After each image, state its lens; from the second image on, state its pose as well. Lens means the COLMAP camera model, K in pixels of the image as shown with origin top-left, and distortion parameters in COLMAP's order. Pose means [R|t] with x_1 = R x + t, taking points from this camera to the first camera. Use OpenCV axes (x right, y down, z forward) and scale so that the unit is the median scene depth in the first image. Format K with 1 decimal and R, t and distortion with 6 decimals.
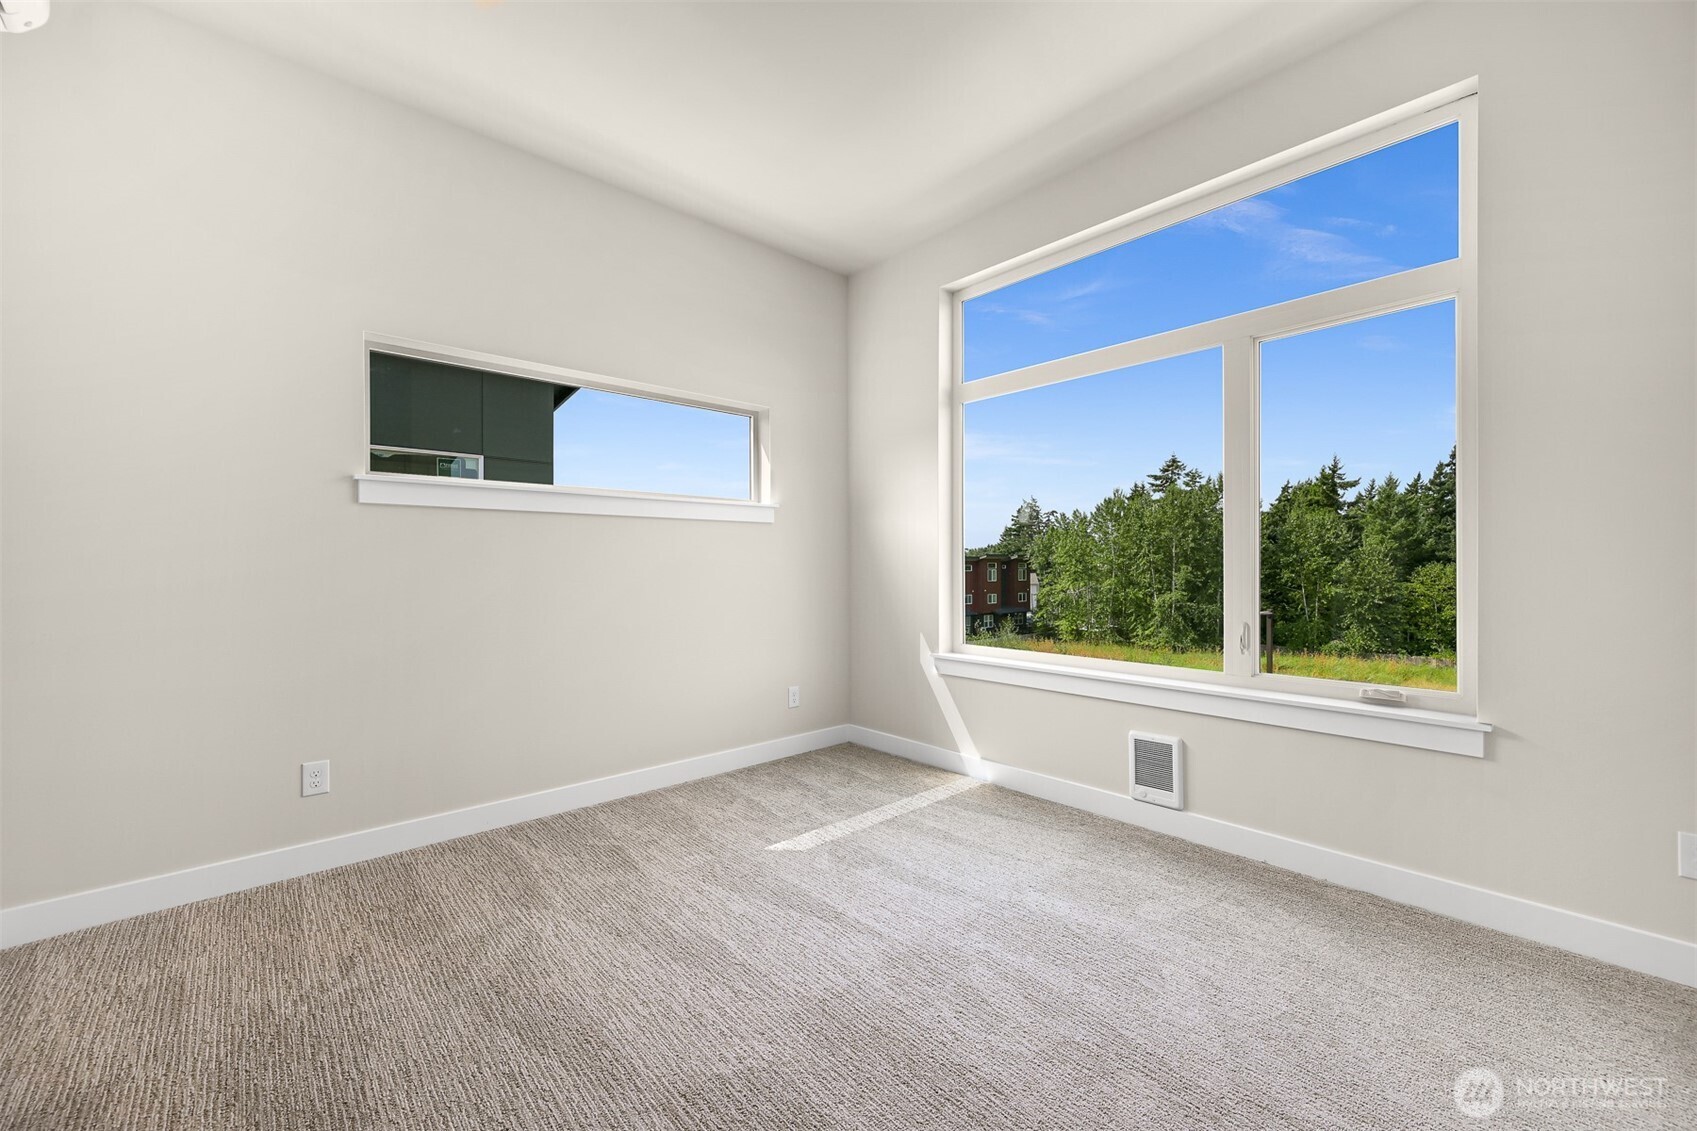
lens RADIAL K [[678.8, 0, 858.2], [0, 678.8, 564.4], [0, 0, 1]] dist [-0.001743, -0.000202]
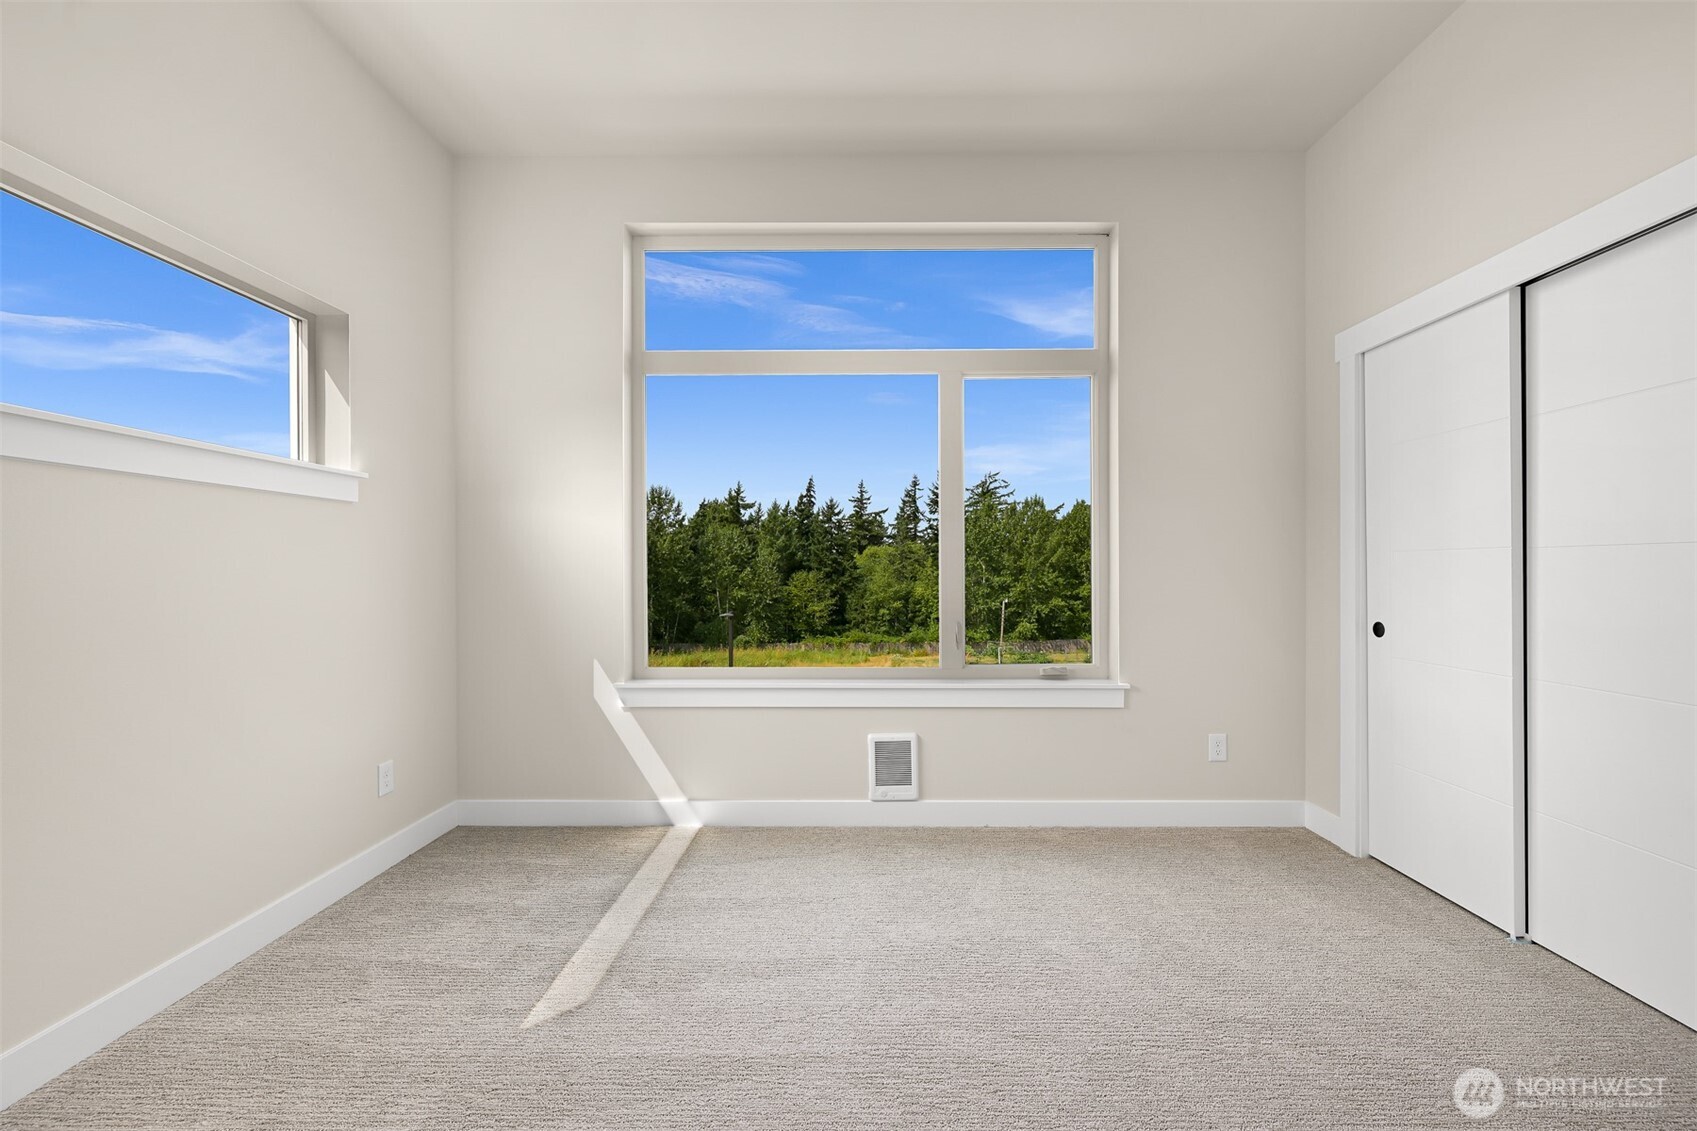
lens RADIAL K [[678.8, 0, 854.0], [0, 678.8, 574.6], [0, 0, 1]] dist [-0.001743, -0.000202]
pose [[0.673842, -0.001795, 0.738873, -0.283514], [-0.001291, 0.999993, 0.003607, 0.001413], [-0.738874, -0.003384, 0.673835, 0.260571]]
